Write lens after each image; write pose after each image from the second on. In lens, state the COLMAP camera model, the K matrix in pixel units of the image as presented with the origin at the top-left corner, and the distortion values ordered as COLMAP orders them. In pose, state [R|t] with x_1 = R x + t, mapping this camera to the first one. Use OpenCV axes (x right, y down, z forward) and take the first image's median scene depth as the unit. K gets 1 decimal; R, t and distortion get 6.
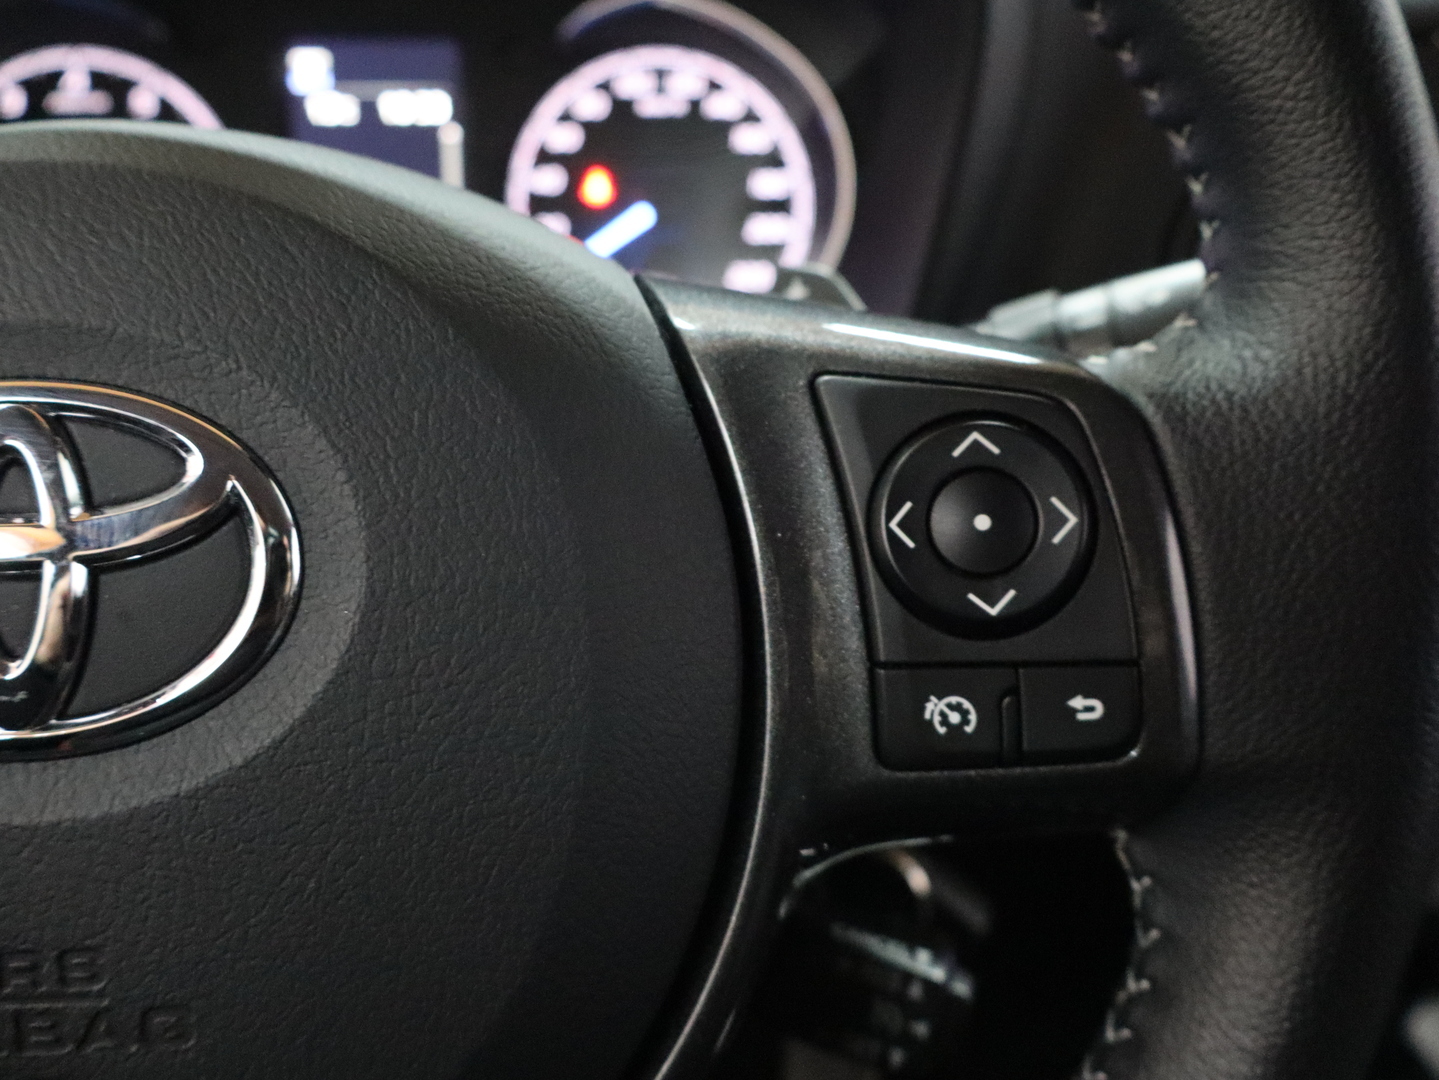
lens RADIAL K [[1434.3, 0, 719.5], [0, 1434.3, 540.0], [0, 0, 1]] dist [0.005512, 0.002287]
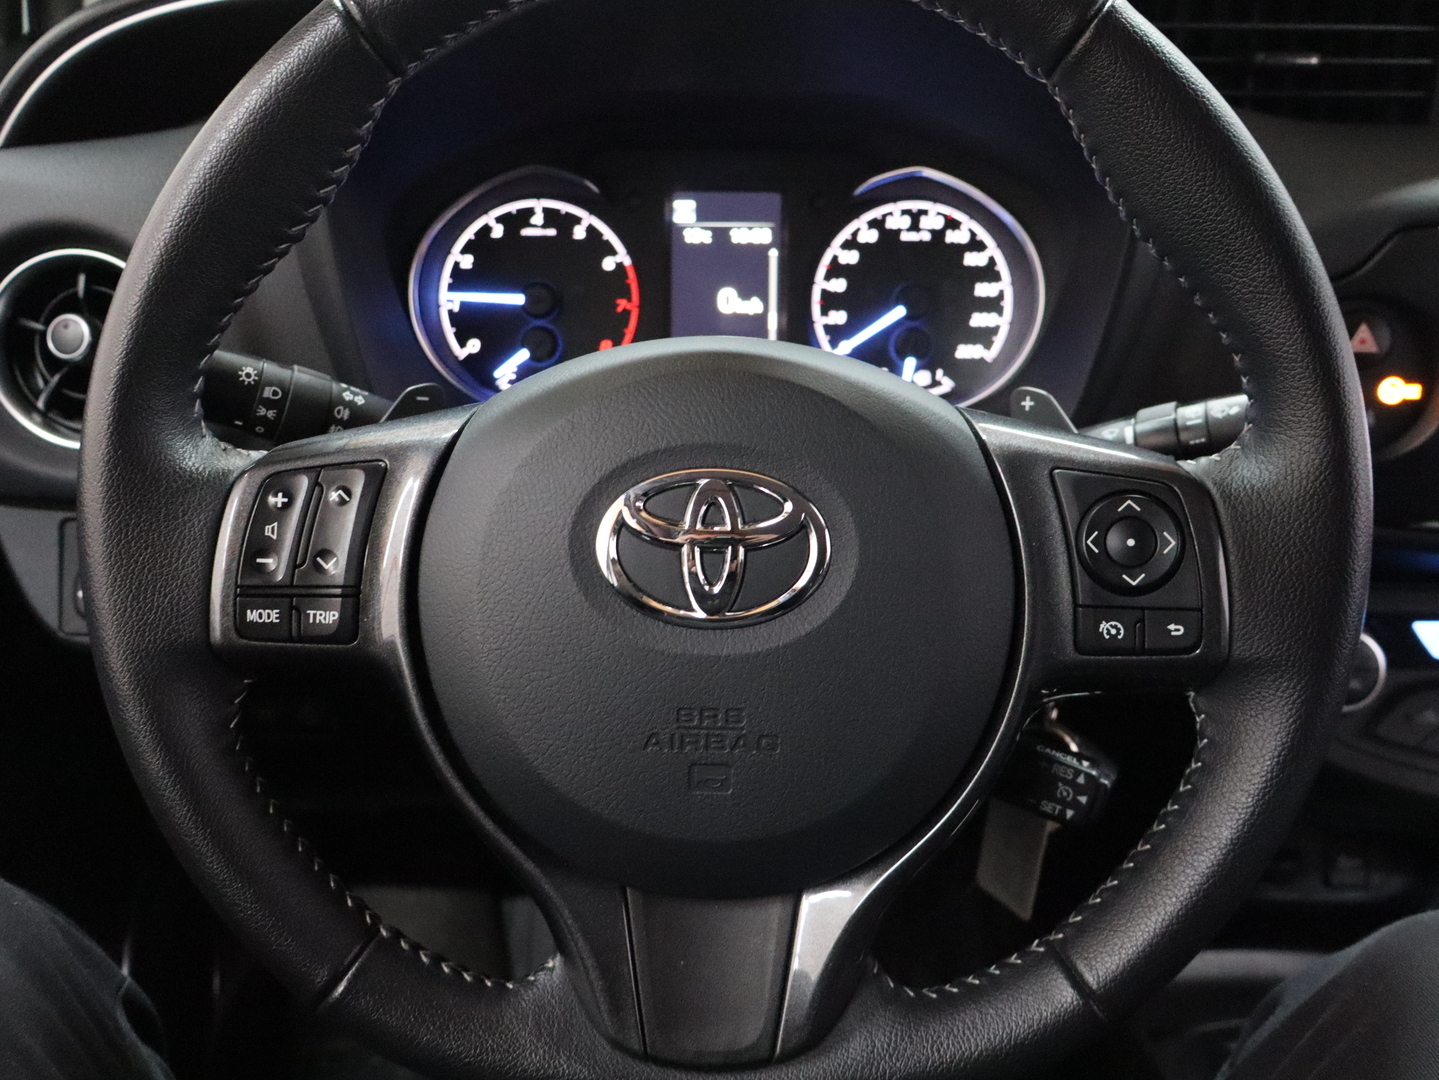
lens RADIAL K [[1451.8, 0, 673.0], [0, 1451.8, 539.1], [0, 0, 1]] dist [-0.013203, 0.005154]
pose [[0.993178, 0.038444, -0.110087, -0.260221], [-0.035031, 0.998849, 0.032770, -0.063961], [0.111220, -0.028690, 0.993382, -1.242155]]
